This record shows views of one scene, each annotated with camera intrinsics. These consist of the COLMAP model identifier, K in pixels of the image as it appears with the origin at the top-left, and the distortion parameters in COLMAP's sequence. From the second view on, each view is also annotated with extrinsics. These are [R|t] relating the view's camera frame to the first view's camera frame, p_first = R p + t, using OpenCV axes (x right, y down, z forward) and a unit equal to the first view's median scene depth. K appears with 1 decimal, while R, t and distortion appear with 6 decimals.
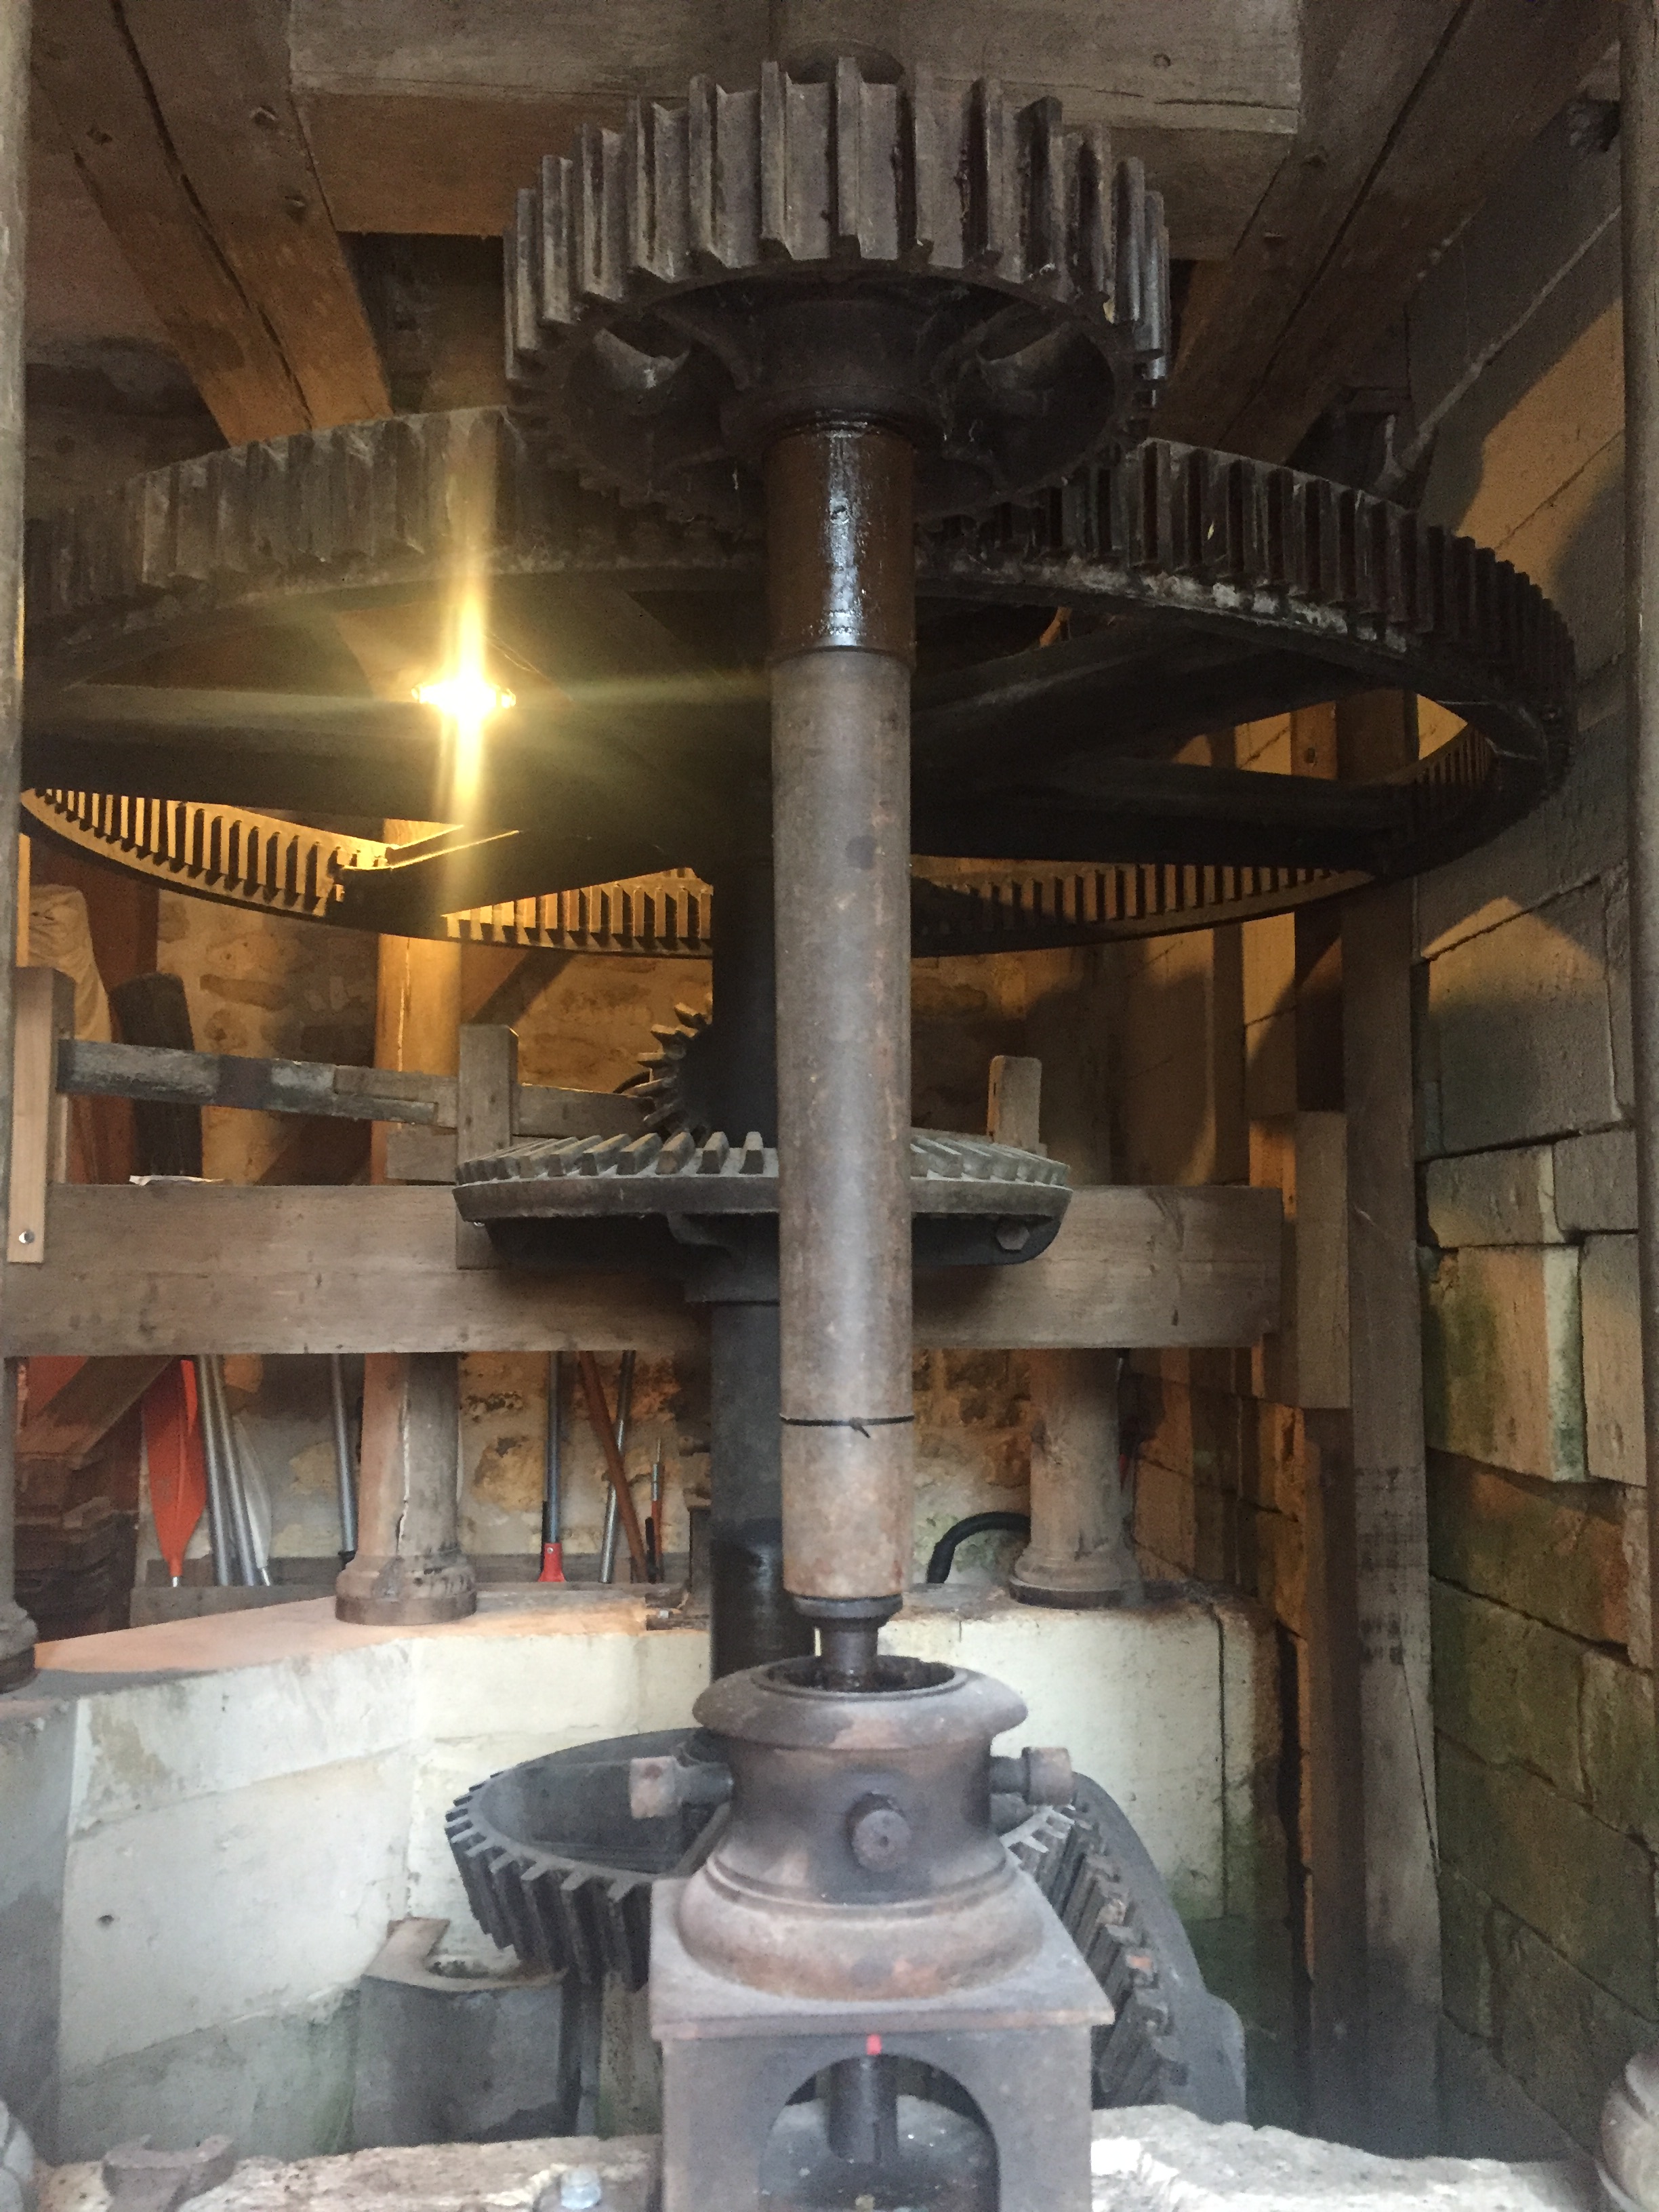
lens RADIAL K [[1879.9, 0, 829.5], [0, 1879.9, 1106.0], [0, 0, 1]] dist [0.071880, -0.092983]
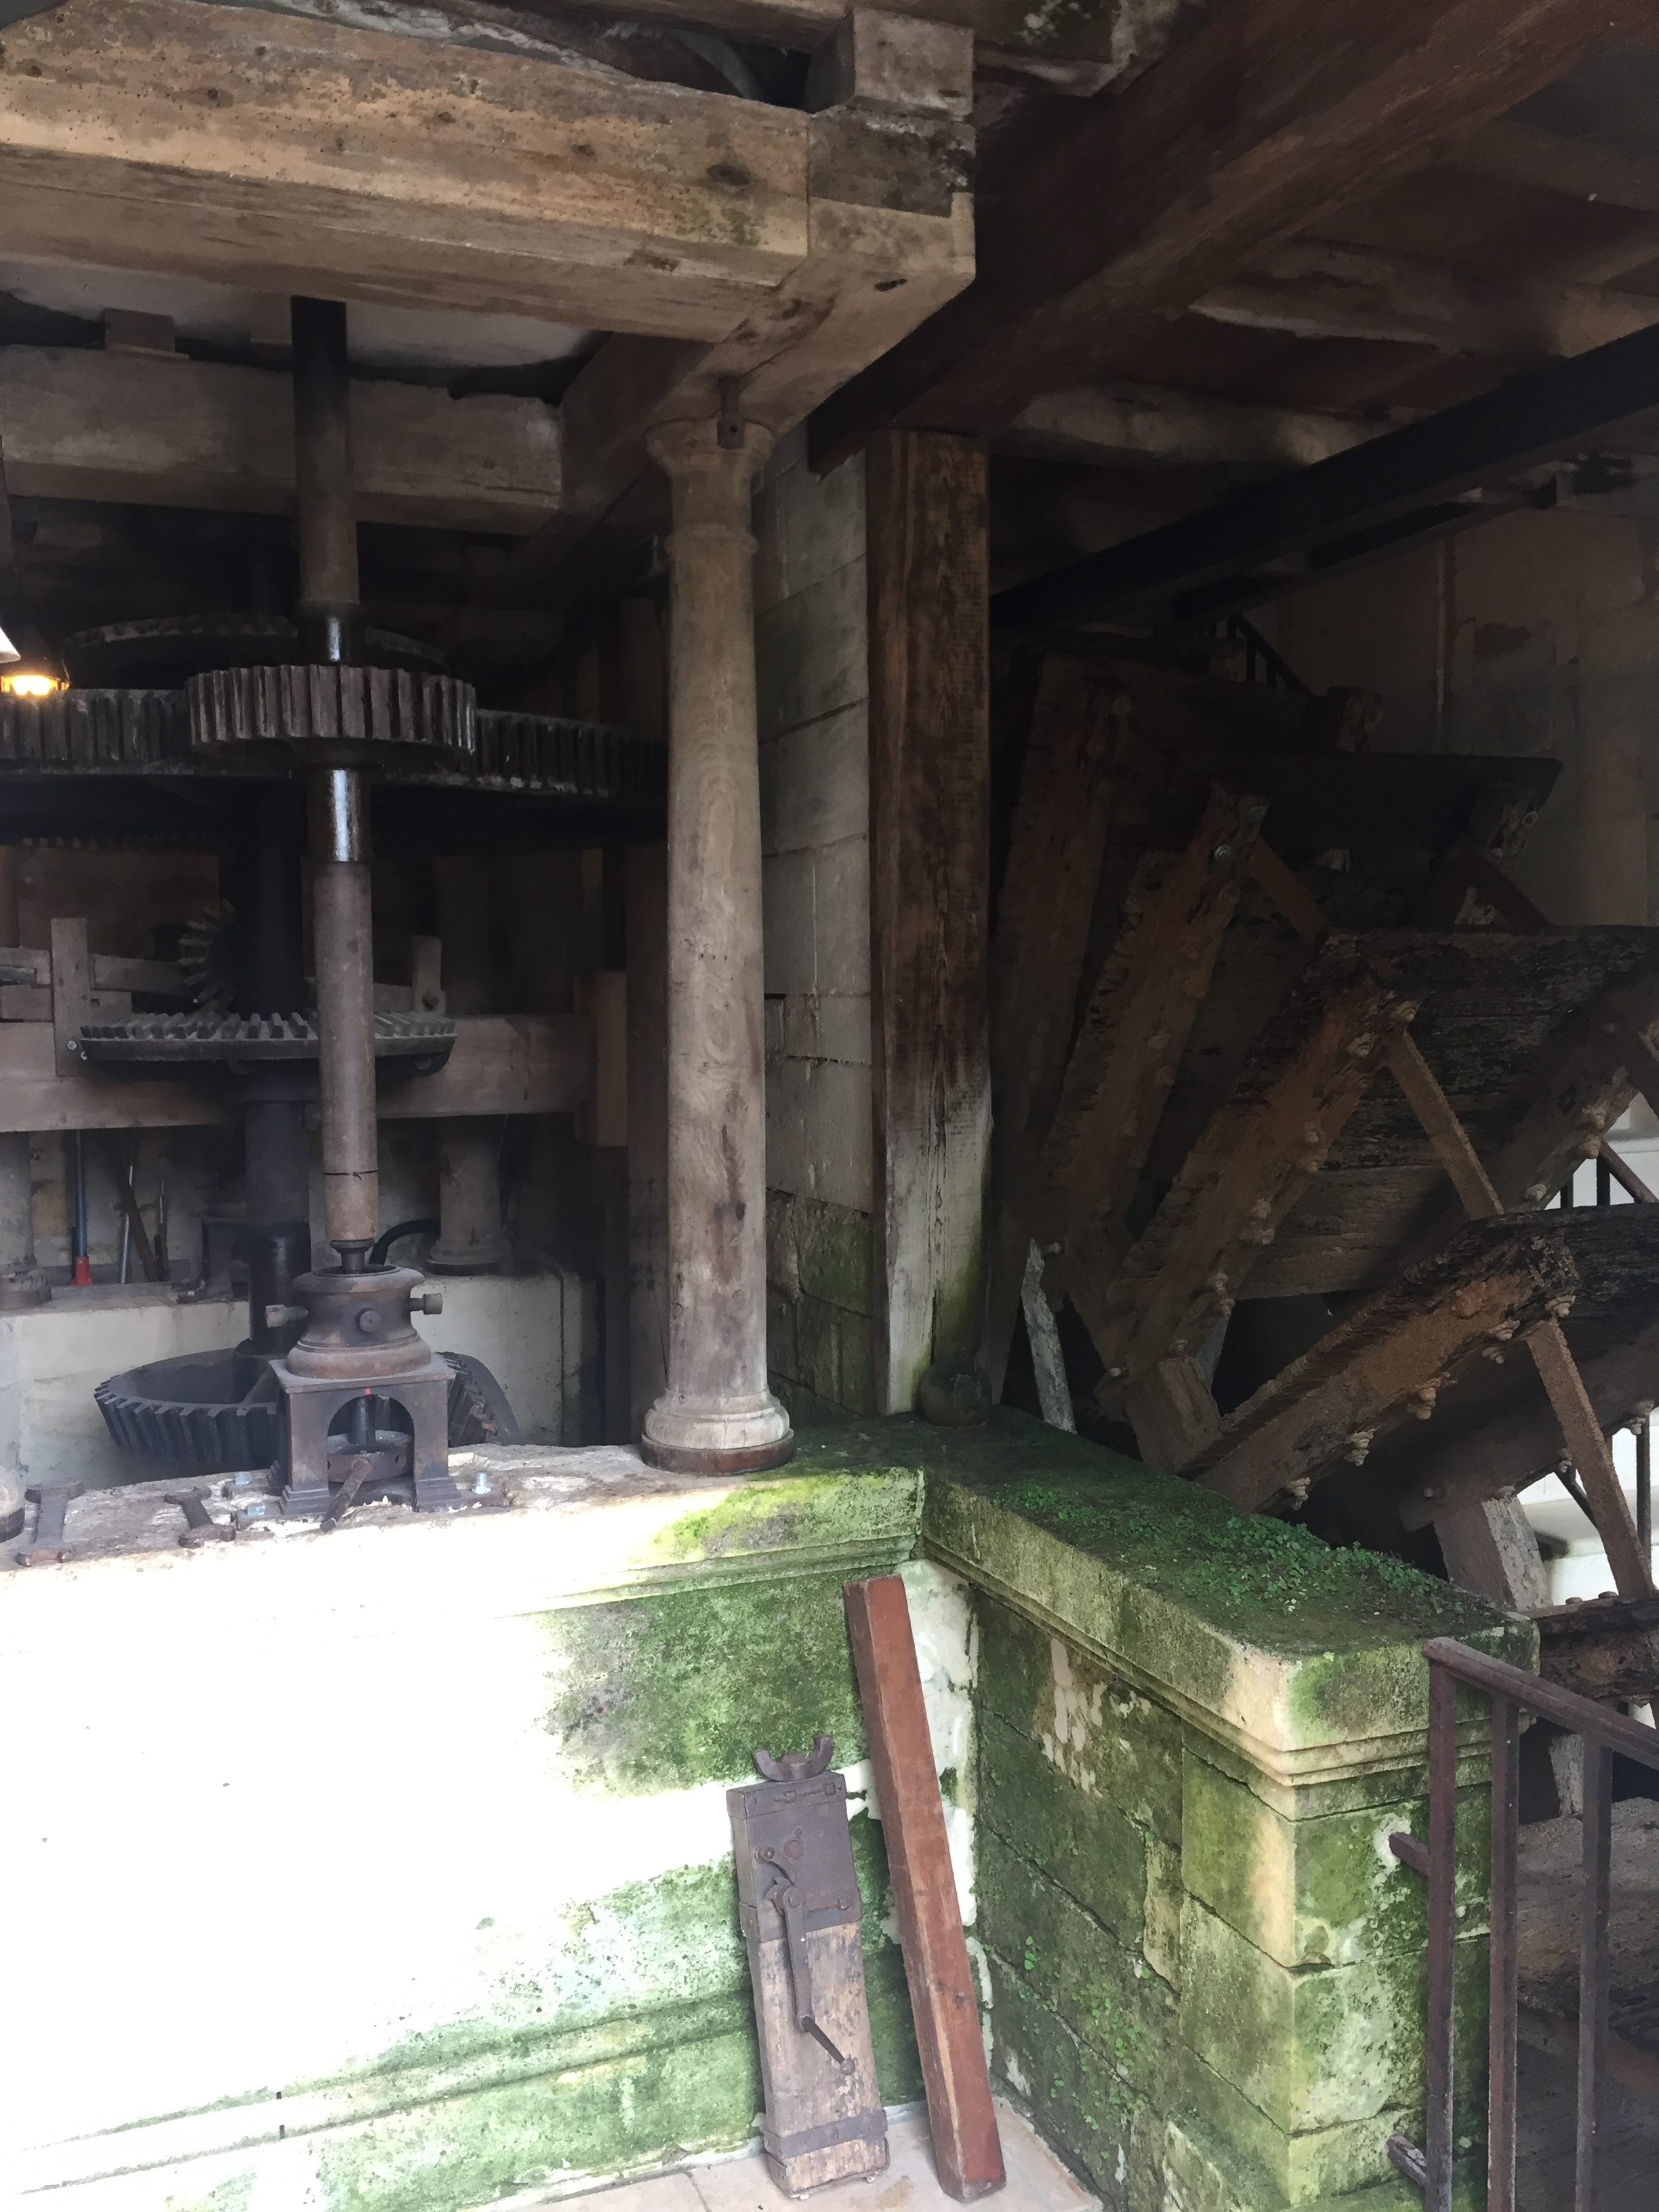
lens RADIAL K [[1879.9, 0, 829.5], [0, 1879.9, 1106.0], [0, 0, 1]] dist [0.071880, -0.092983]
pose [[0.955056, -0.025352, 0.295339, -0.063596], [-0.018177, 0.989452, 0.143716, -0.153000], [-0.295867, -0.142625, 0.944522, -0.809957]]
